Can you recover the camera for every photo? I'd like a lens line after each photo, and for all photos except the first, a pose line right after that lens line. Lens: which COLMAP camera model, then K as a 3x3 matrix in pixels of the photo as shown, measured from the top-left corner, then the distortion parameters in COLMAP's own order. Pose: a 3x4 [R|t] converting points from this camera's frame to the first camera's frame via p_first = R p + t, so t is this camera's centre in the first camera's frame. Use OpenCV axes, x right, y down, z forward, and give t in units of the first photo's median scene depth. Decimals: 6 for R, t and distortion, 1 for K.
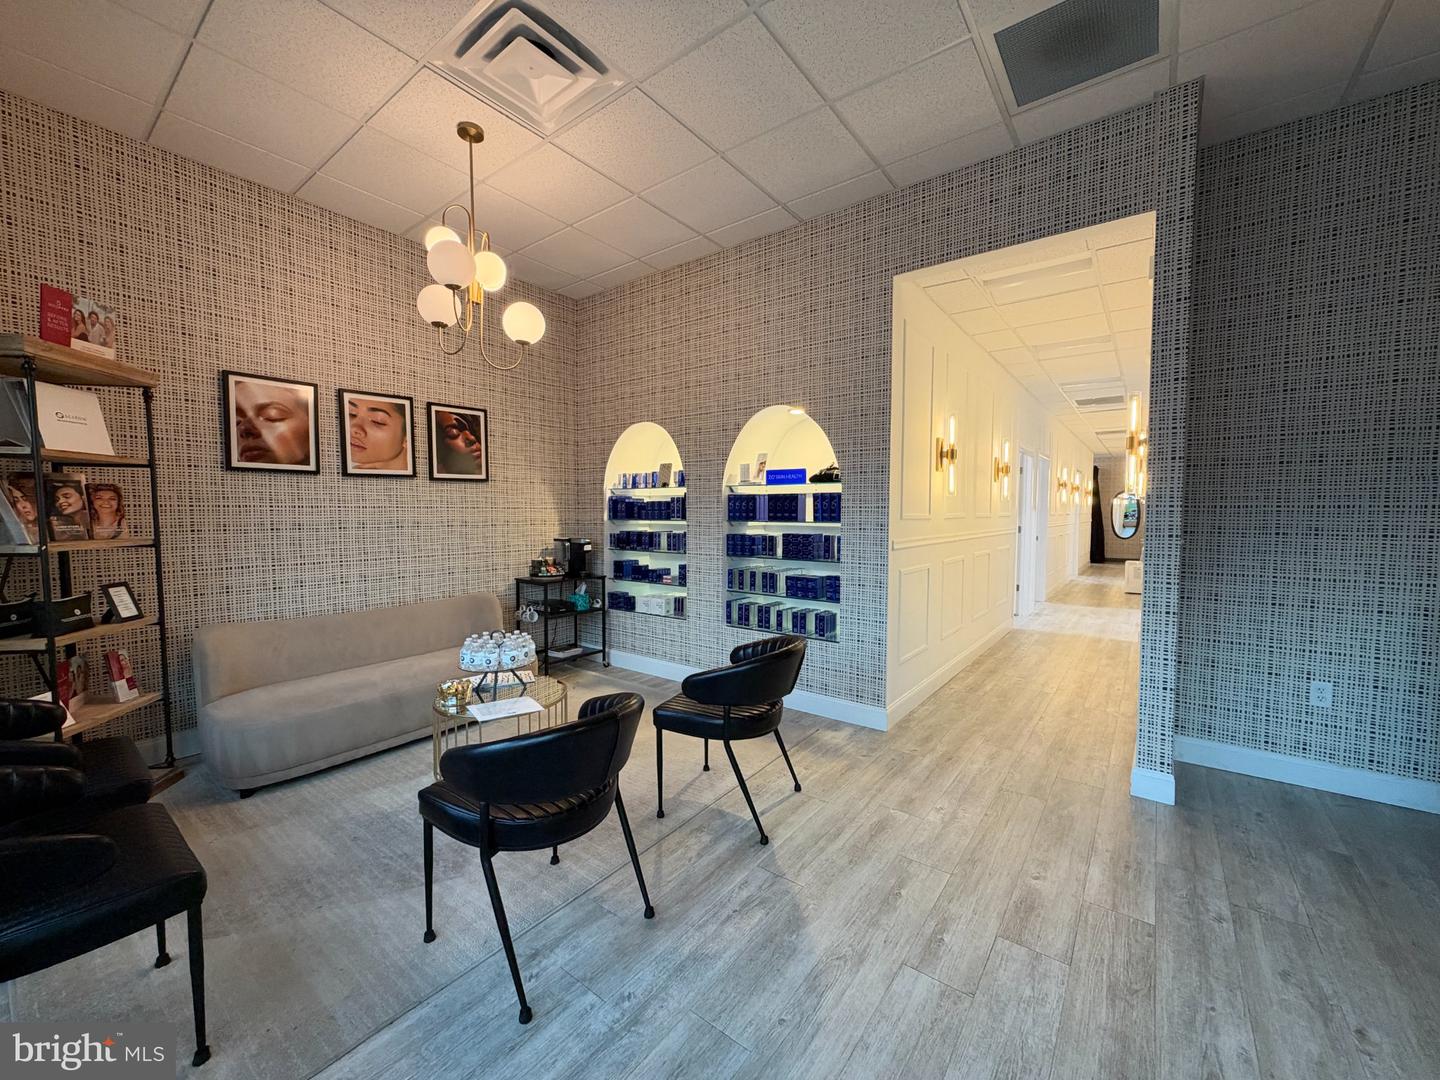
lens RADIAL K [[574.6, 0, 722.0], [0, 574.6, 541.7], [0, 0, 1]] dist [0.002856, -0.000139]
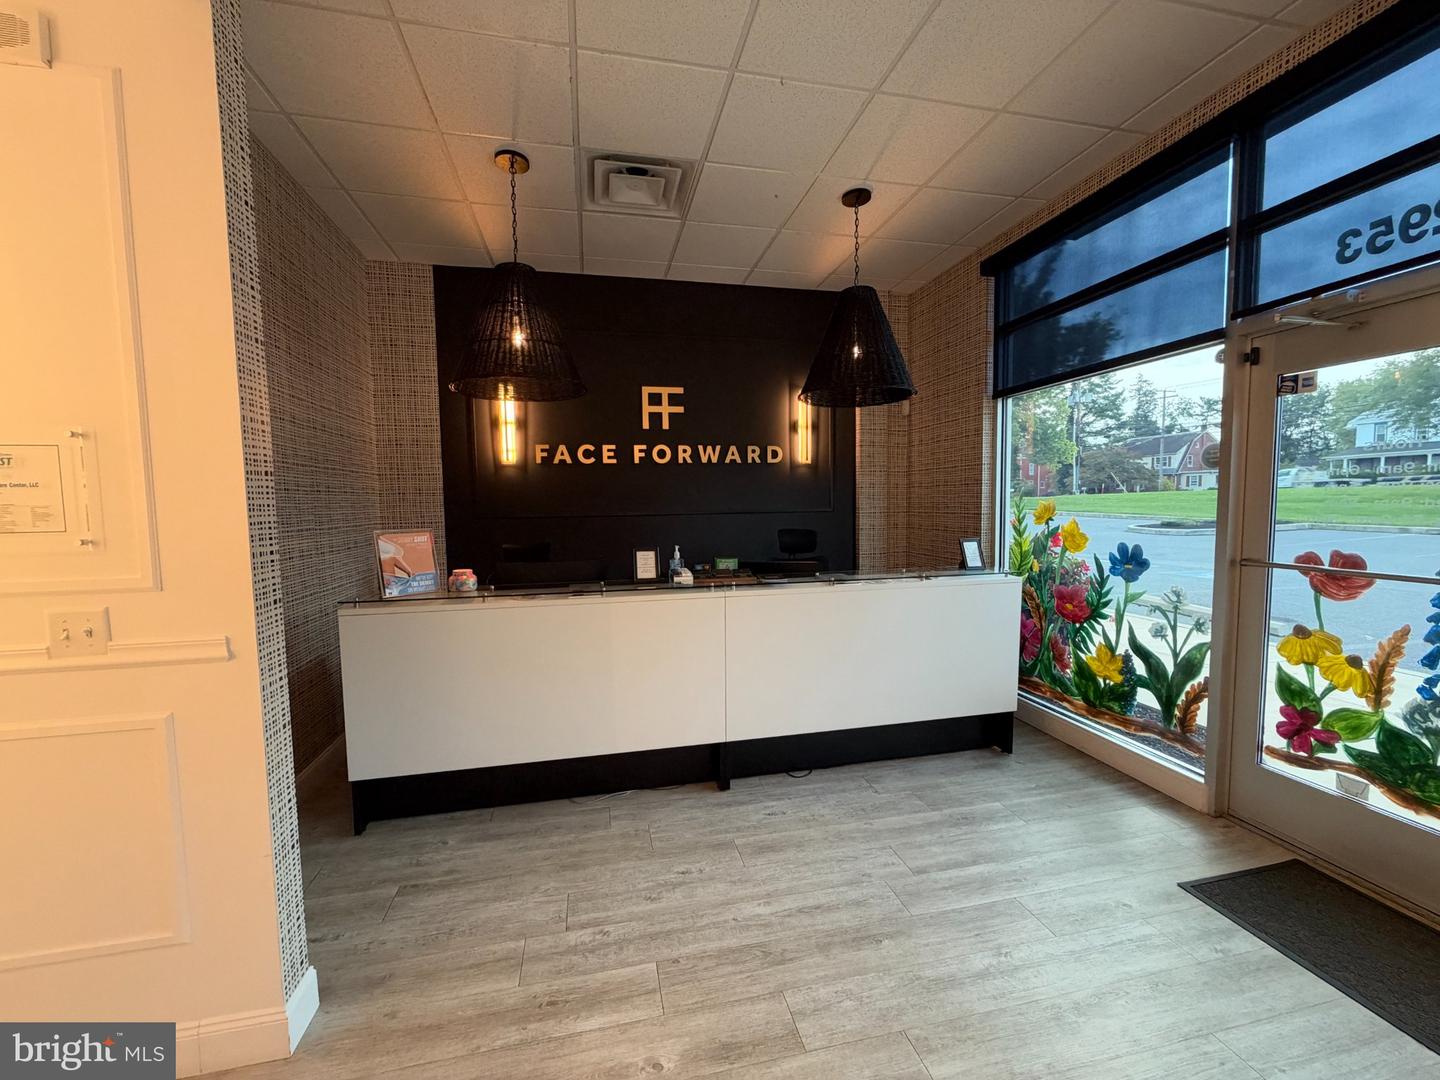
lens RADIAL K [[574.6, 0, 719.2], [0, 574.6, 538.5], [0, 0, 1]] dist [0.002856, -0.000139]
pose [[-0.764352, -0.028078, 0.644188, 0.028900], [0.052114, 0.993093, 0.105121, -0.090847], [-0.642690, 0.113921, -0.757609, 0.919235]]
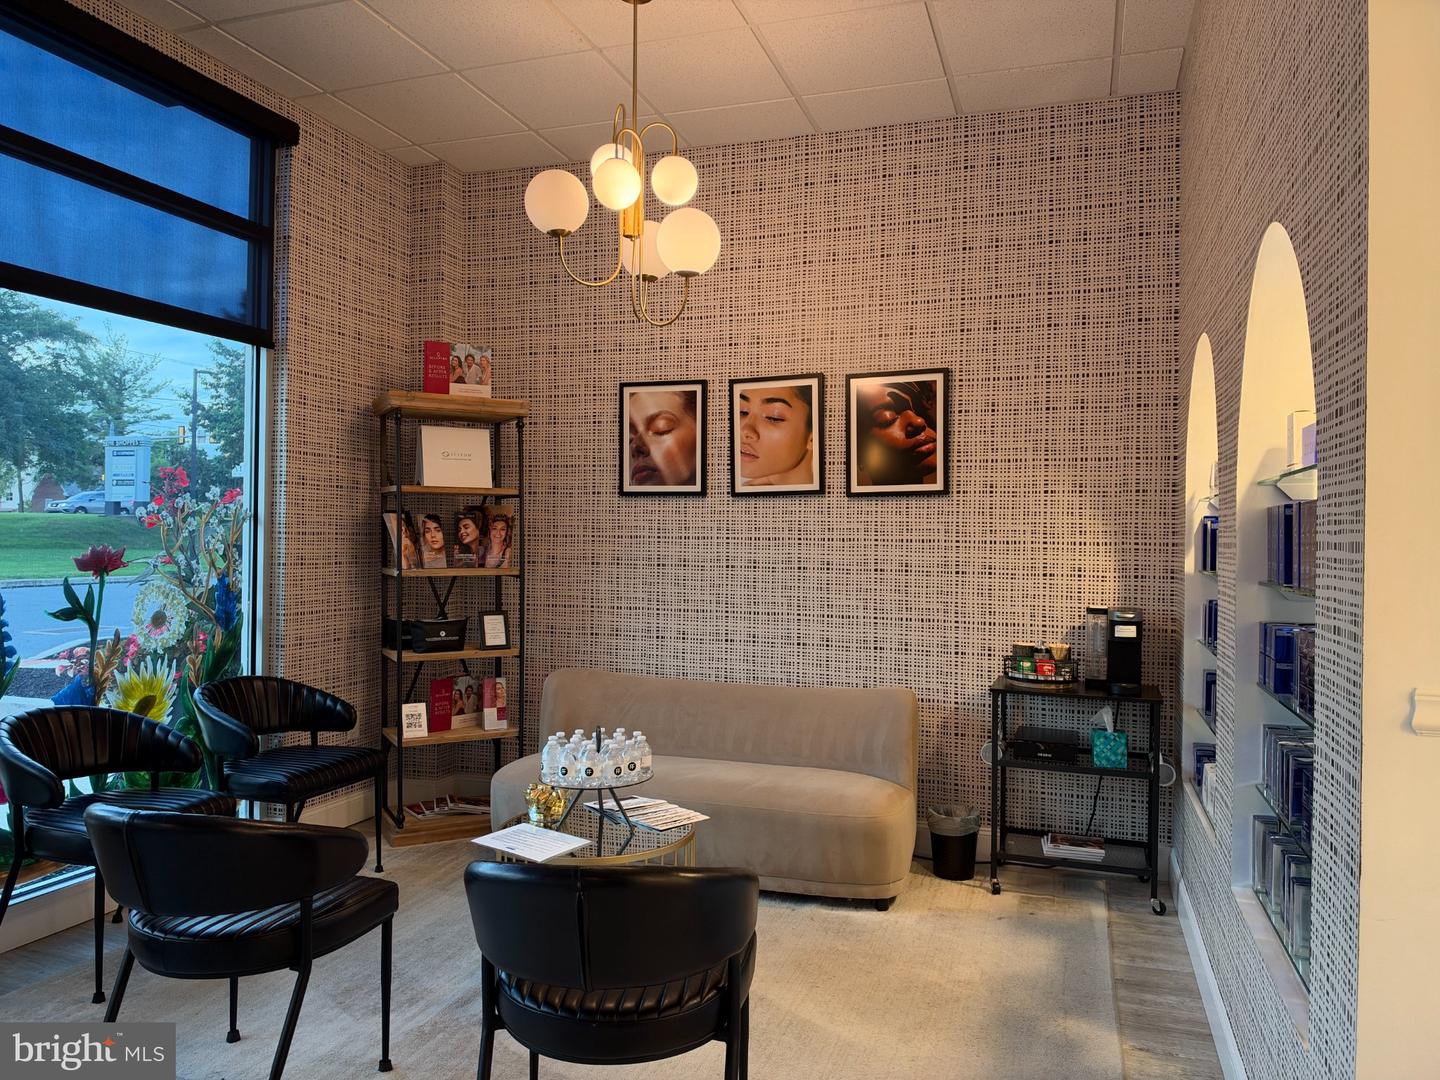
lens RADIAL K [[1035.5, 0, 713.3], [0, 1035.5, 540.5], [0, 0, 1]] dist [0.051126, -0.087367]
pose [[0.305994, -0.000443, -0.952033, 0.653126], [-0.065553, 0.997617, -0.021534, -0.031939], [0.949774, 0.068998, 0.305236, 0.642017]]
